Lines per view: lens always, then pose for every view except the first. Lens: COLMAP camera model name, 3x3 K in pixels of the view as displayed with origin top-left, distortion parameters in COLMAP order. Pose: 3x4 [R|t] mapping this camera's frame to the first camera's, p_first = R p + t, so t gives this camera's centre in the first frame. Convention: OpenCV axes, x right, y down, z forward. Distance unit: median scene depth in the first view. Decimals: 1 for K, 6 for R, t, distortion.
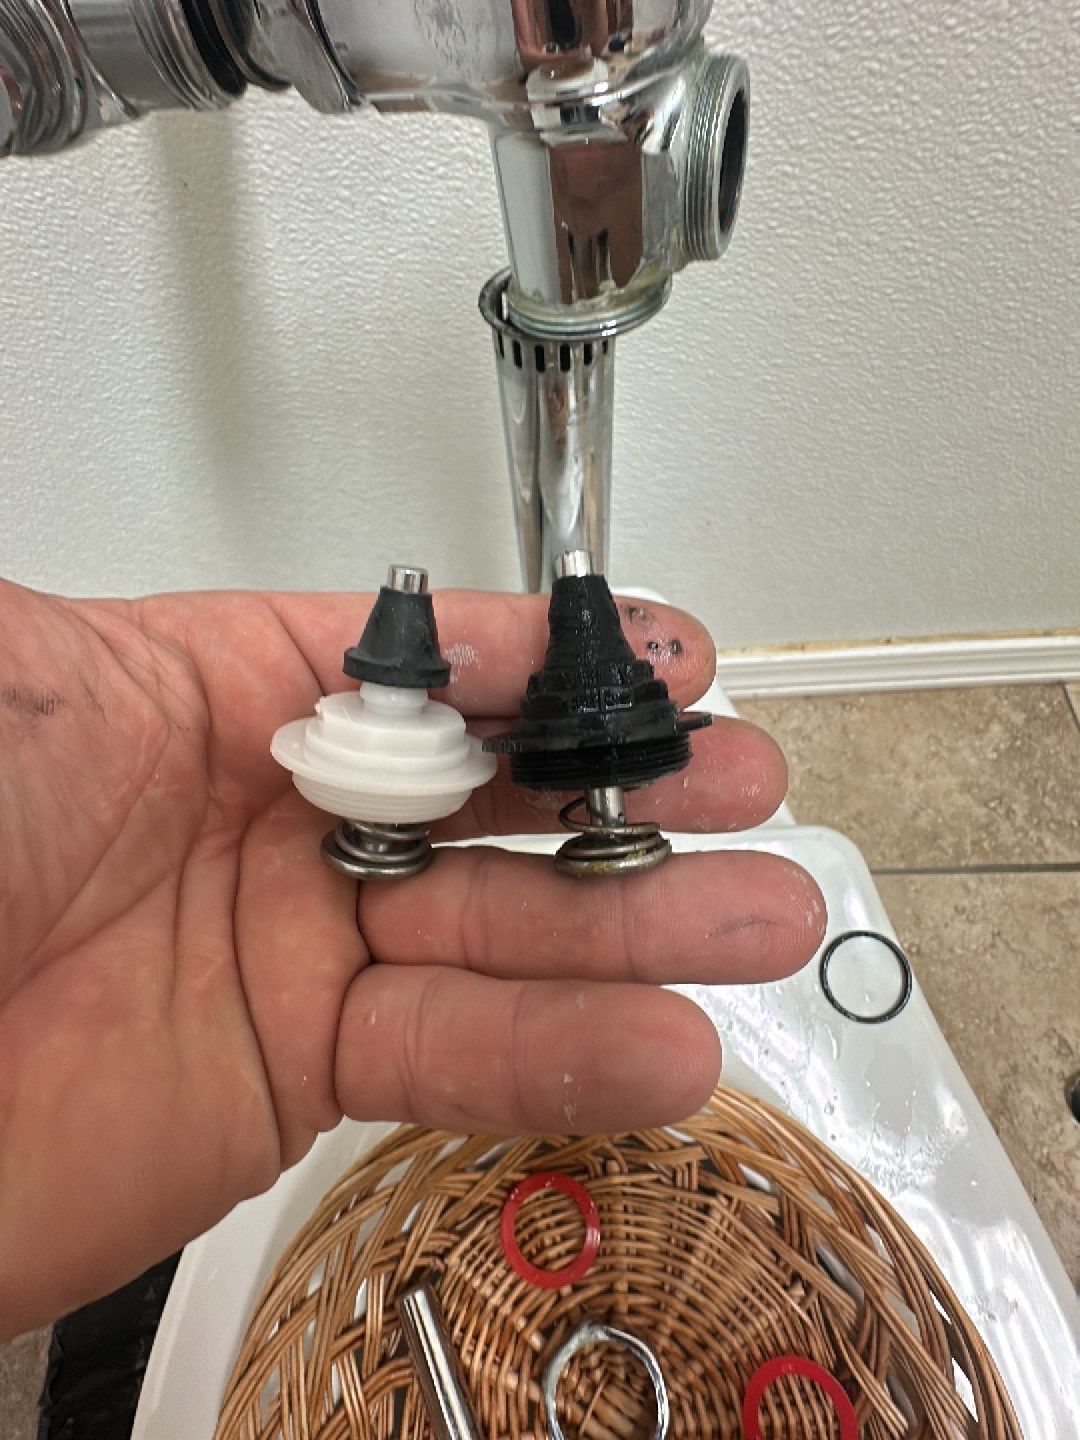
lens RADIAL K [[733.6, 0, 540.4], [0, 733.6, 722.0], [0, 0, 1]] dist [-0.009020, 0.002243]
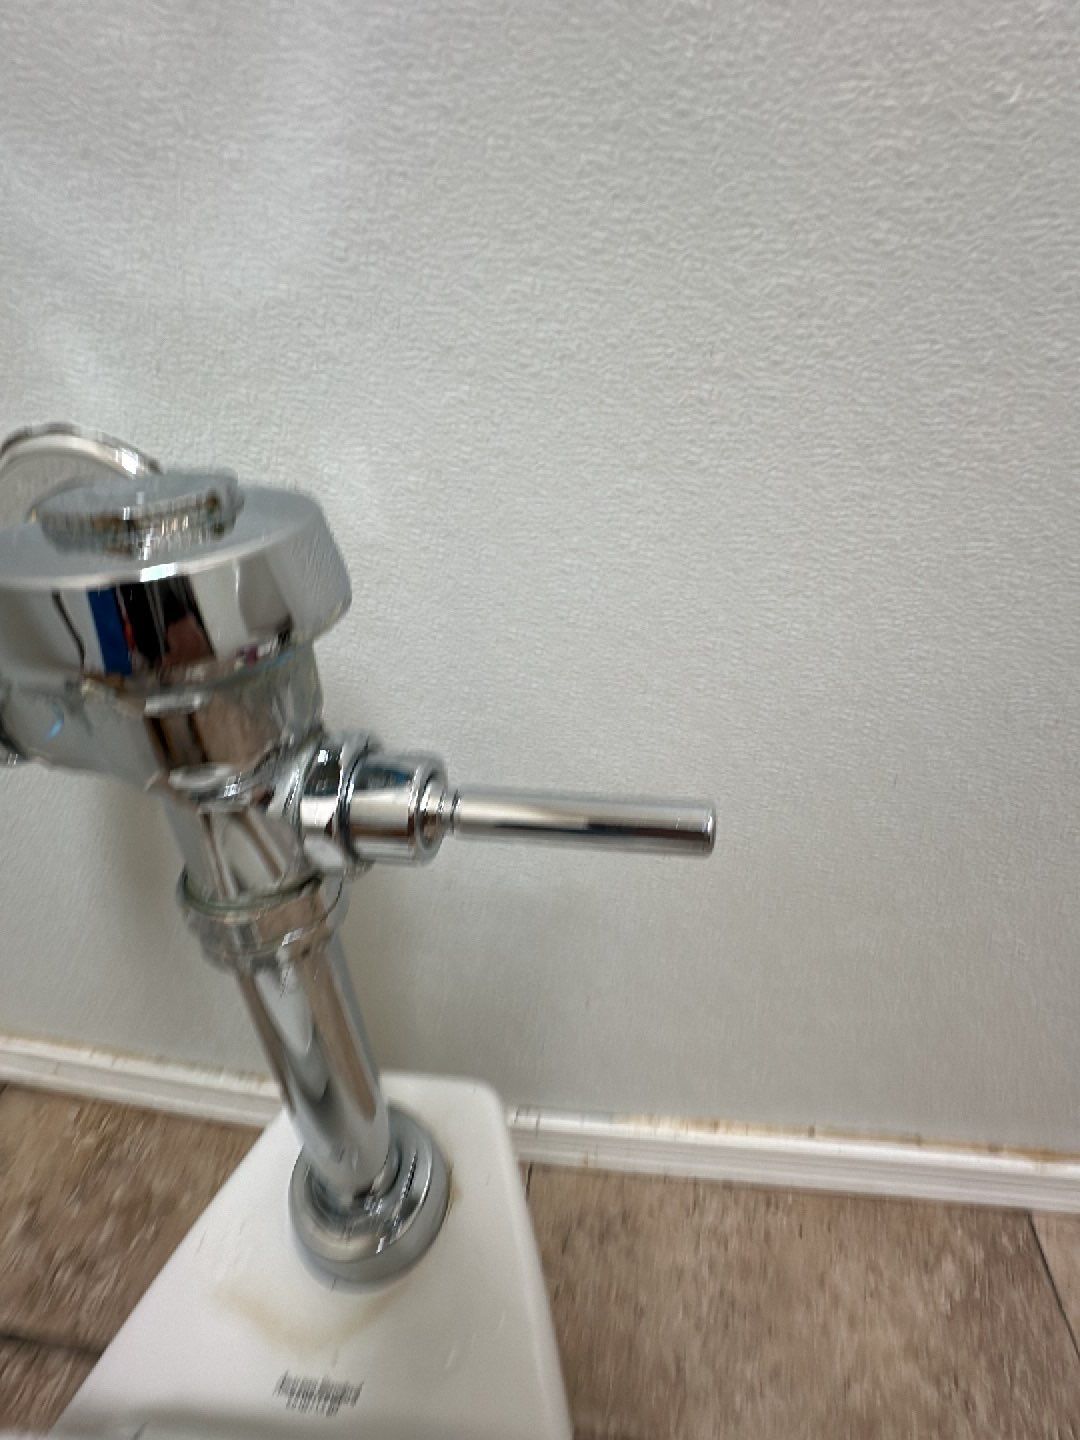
lens RADIAL K [[733.6, 0, 539.9], [0, 733.6, 720.9], [0, 0, 1]] dist [-0.009020, 0.002243]
pose [[0.991013, 0.100205, -0.088611, 0.369761], [-0.128271, 0.899789, -0.417044, -0.319326], [0.037941, 0.424662, 0.904556, -0.095794]]
